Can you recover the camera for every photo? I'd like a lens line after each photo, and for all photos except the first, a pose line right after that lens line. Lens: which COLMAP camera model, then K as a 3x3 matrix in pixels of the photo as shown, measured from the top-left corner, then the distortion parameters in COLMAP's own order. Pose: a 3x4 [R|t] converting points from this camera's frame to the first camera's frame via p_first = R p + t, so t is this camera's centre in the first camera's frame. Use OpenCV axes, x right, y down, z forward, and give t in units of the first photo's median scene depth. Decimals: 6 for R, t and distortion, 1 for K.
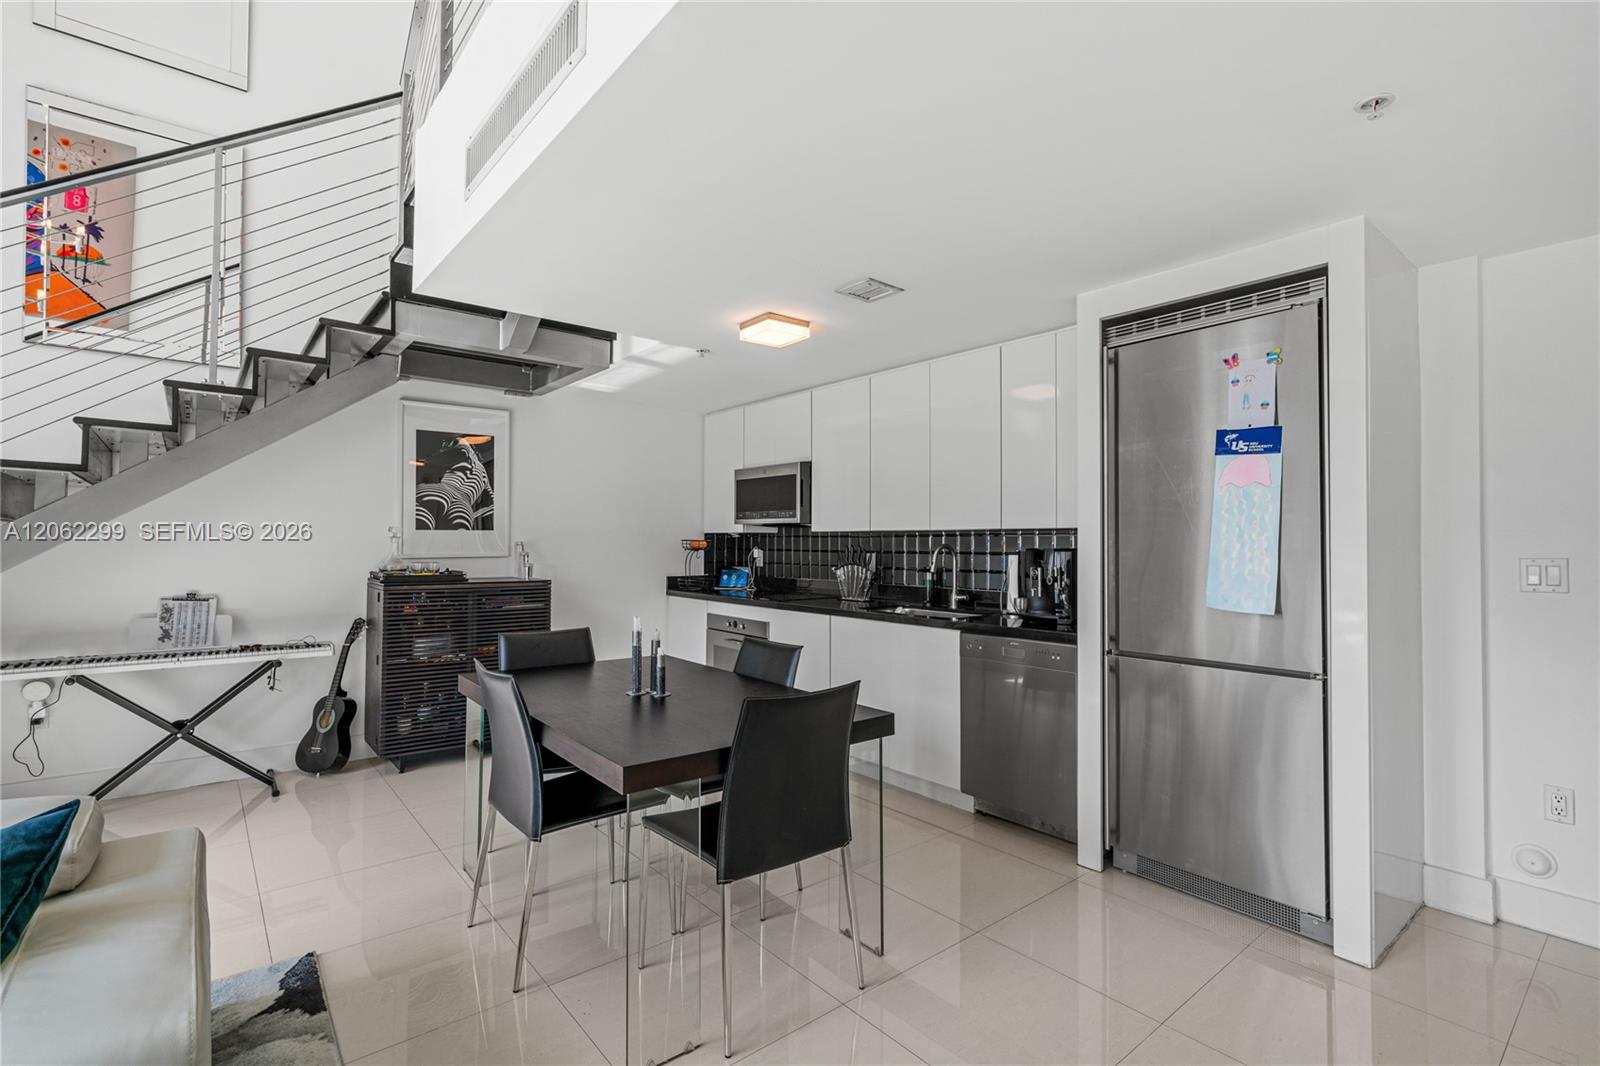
lens RADIAL K [[741.4, 0, 803.5], [0, 741.4, 526.3], [0, 0, 1]] dist [-0.000388, 0.001543]
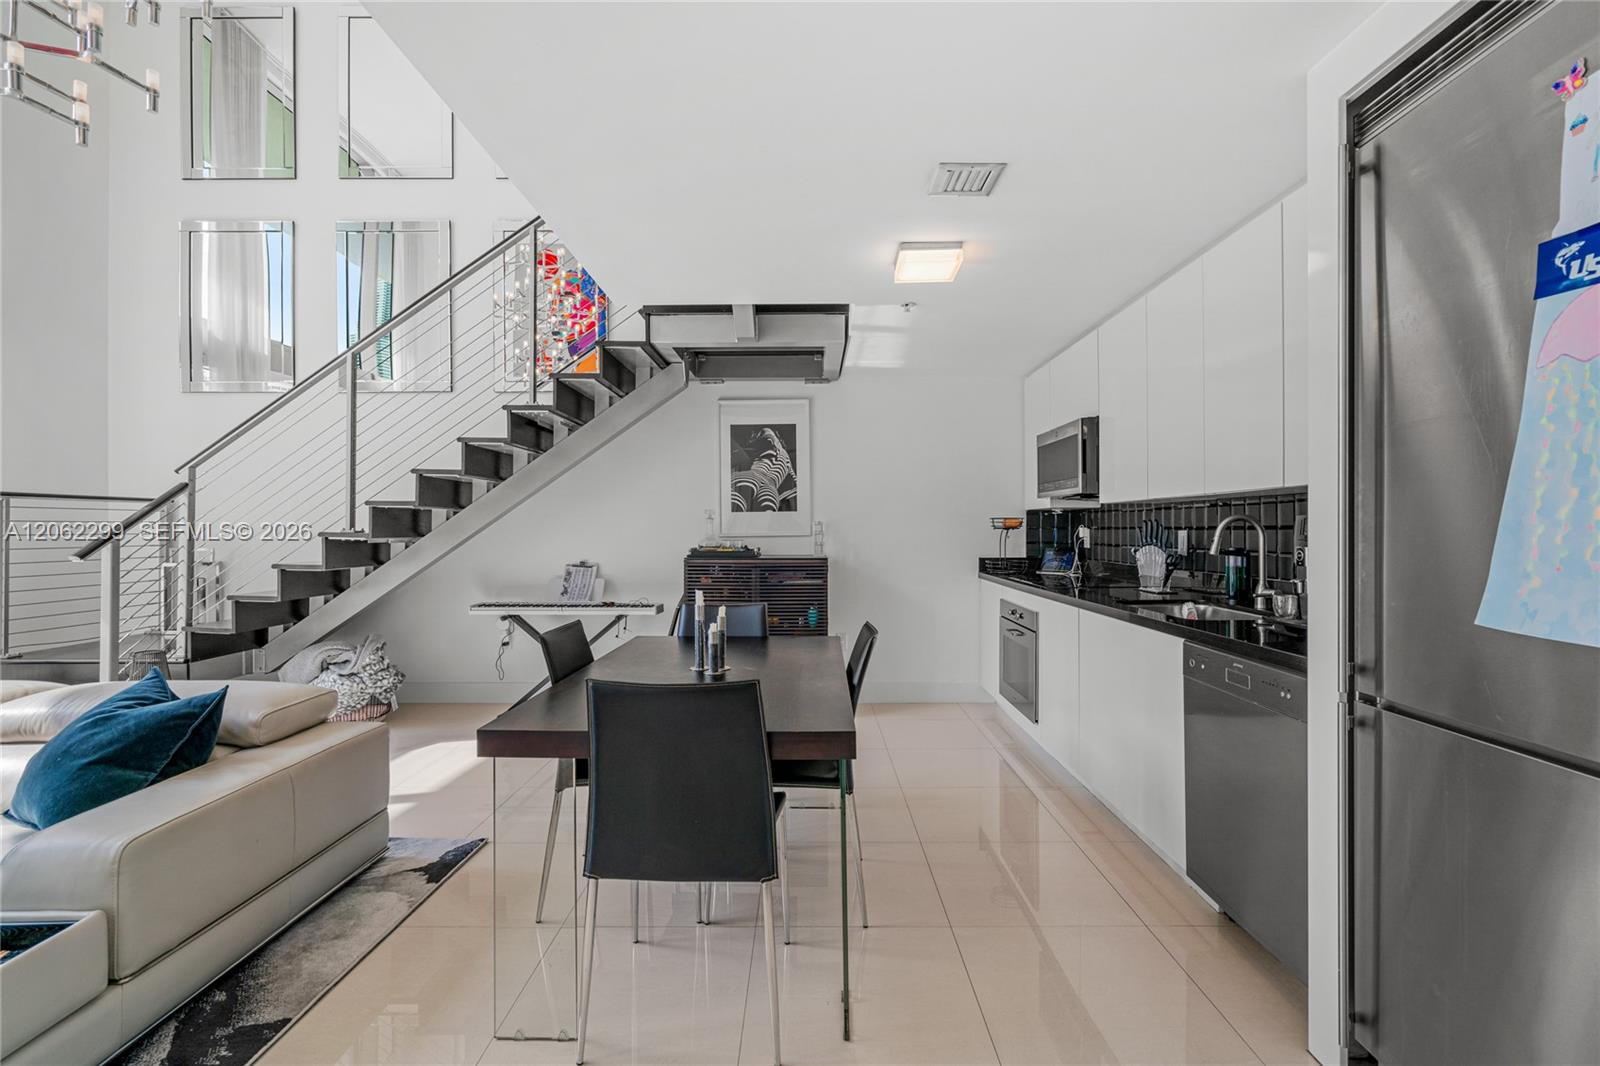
lens RADIAL K [[726.0, 0, 804.3], [0, 726.0, 530.6], [0, 0, 1]] dist [-0.004464, 0.001375]
pose [[0.766408, -0.006358, -0.642322, 0.279012], [0.021843, 0.999631, 0.016168, 0.017378], [0.641982, -0.026421, 0.766264, 0.201482]]
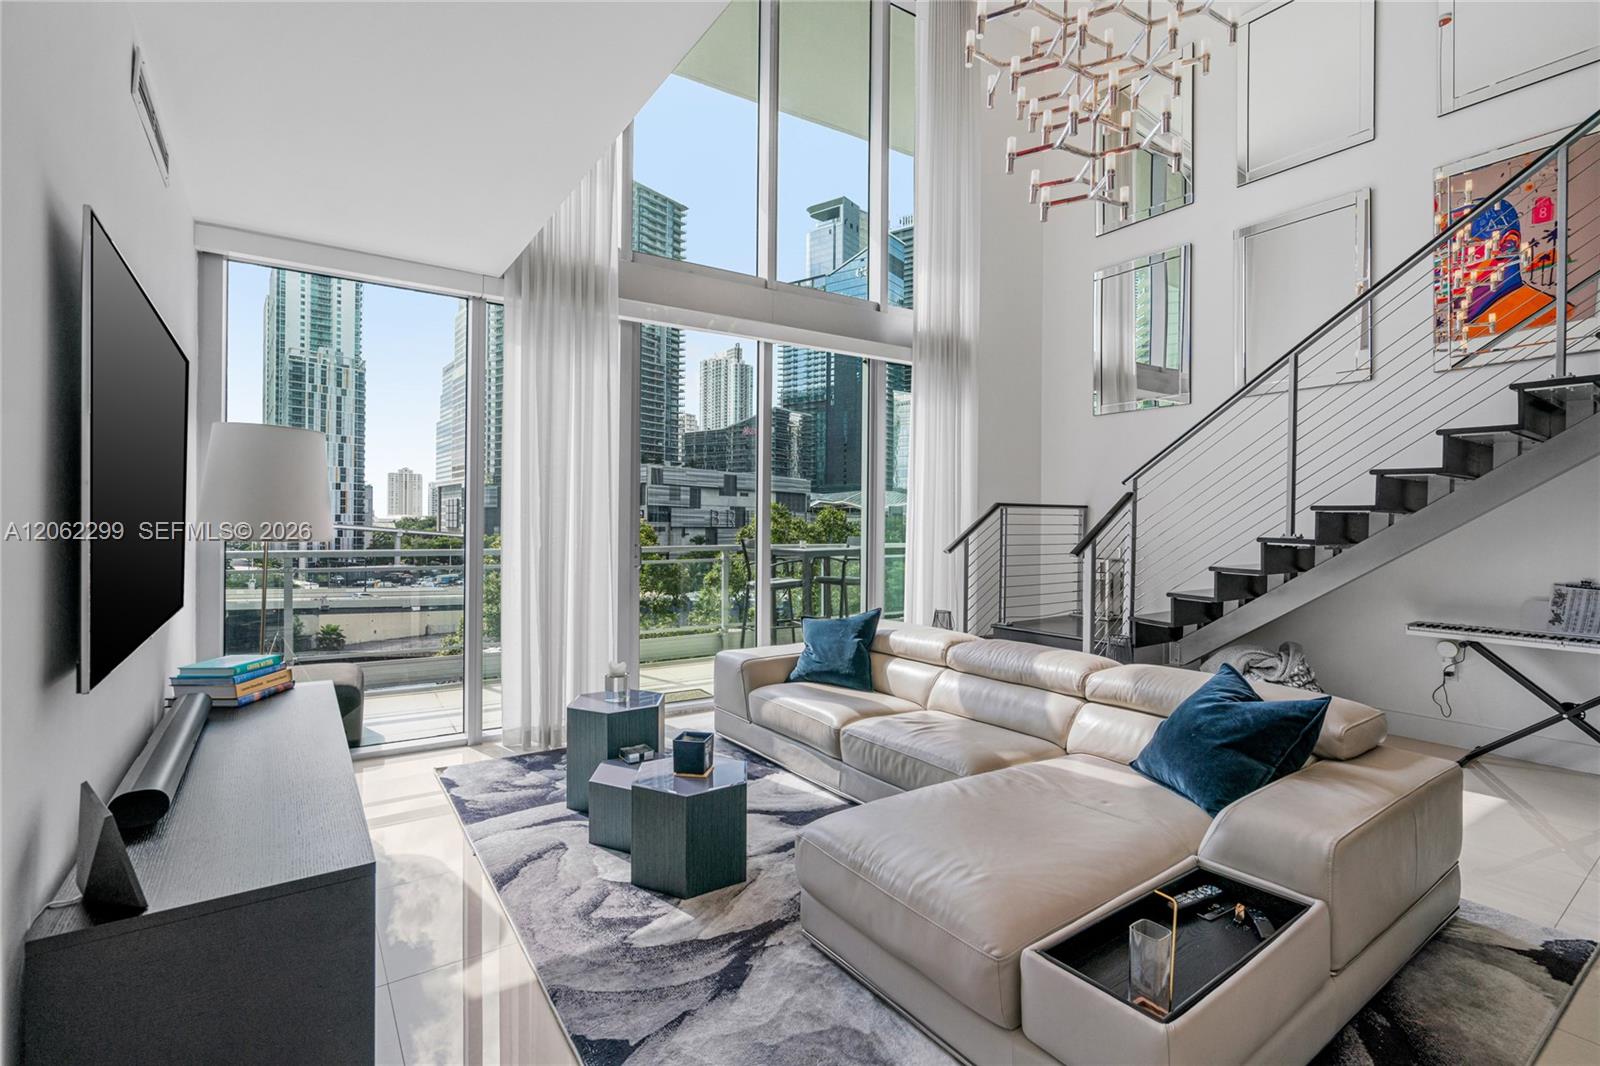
lens RADIAL K [[720.8, 0, 805.7], [0, 720.8, 525.5], [0, 0, 1]] dist [-0.011061, 0.005123]
pose [[-0.073137, -0.004838, -0.997310, 0.184163], [0.016221, 0.999850, -0.006040, 0.002607], [0.997190, -0.016620, -0.073047, 0.012096]]
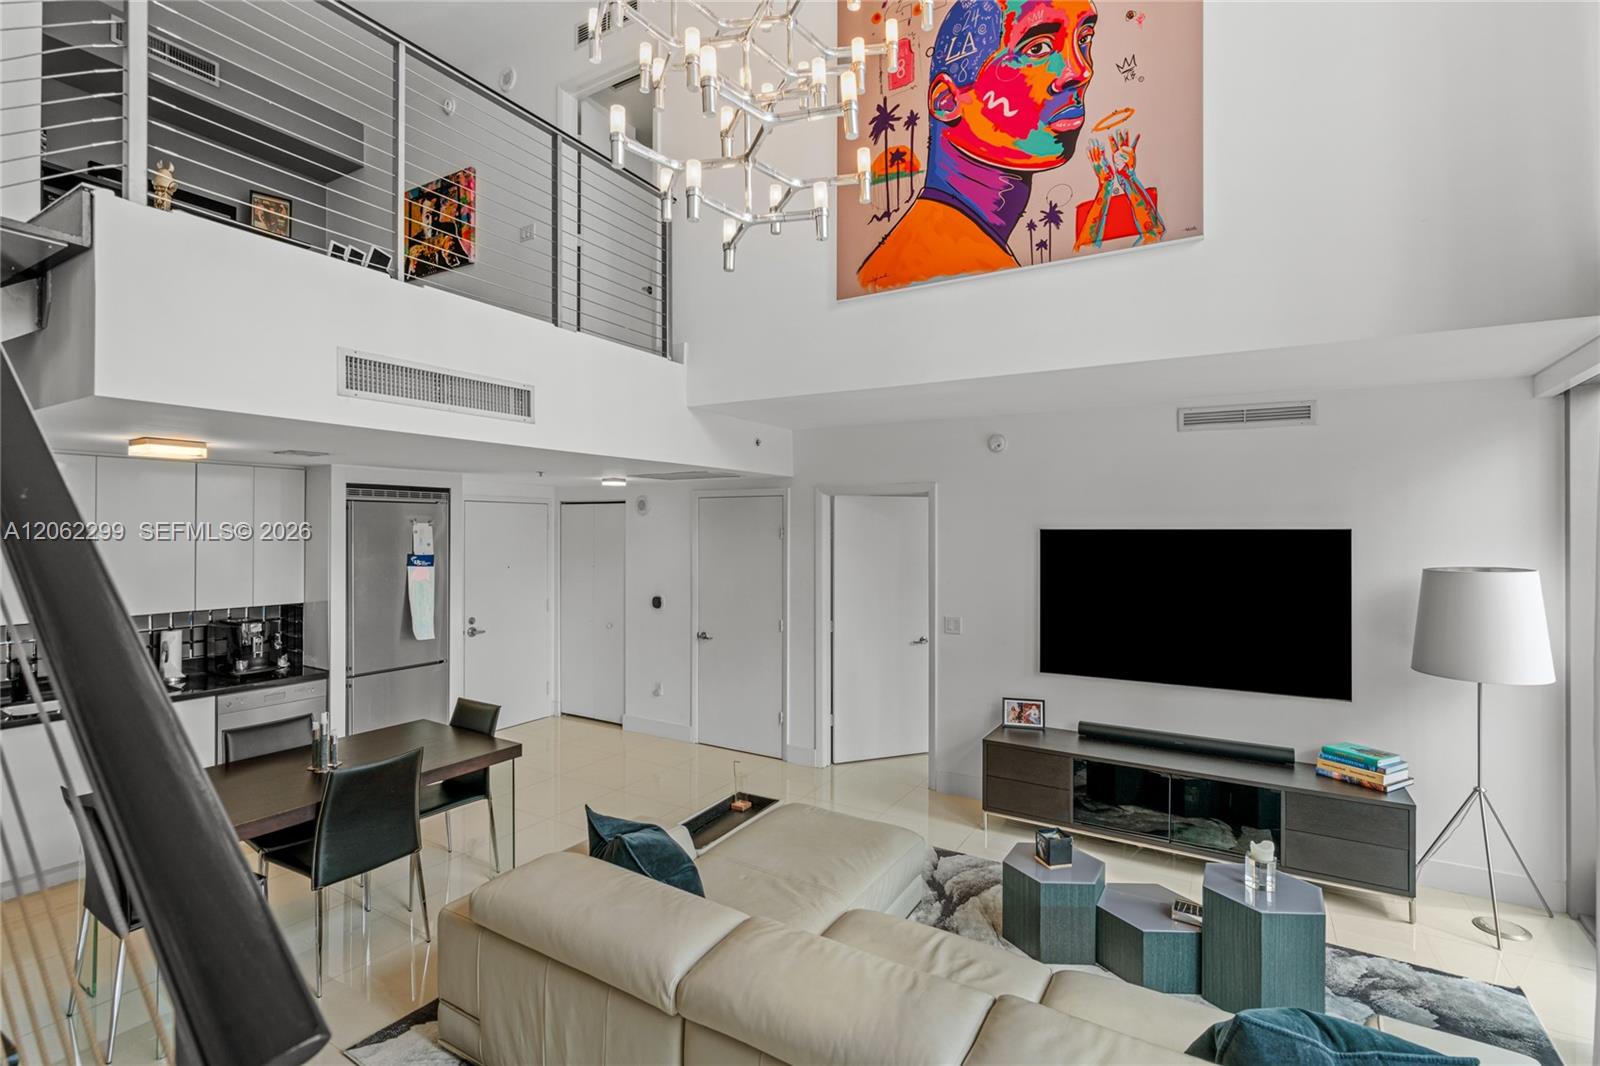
lens RADIAL K [[734.5, 0, 801.3], [0, 734.5, 527.2], [0, 0, 1]] dist [-0.003456, 0.000764]
pose [[-0.329613, -0.003347, 0.944110, -0.971991], [-0.027891, 0.999592, -0.006194, -0.125079], [-0.943704, -0.028374, -0.329572, 0.359334]]
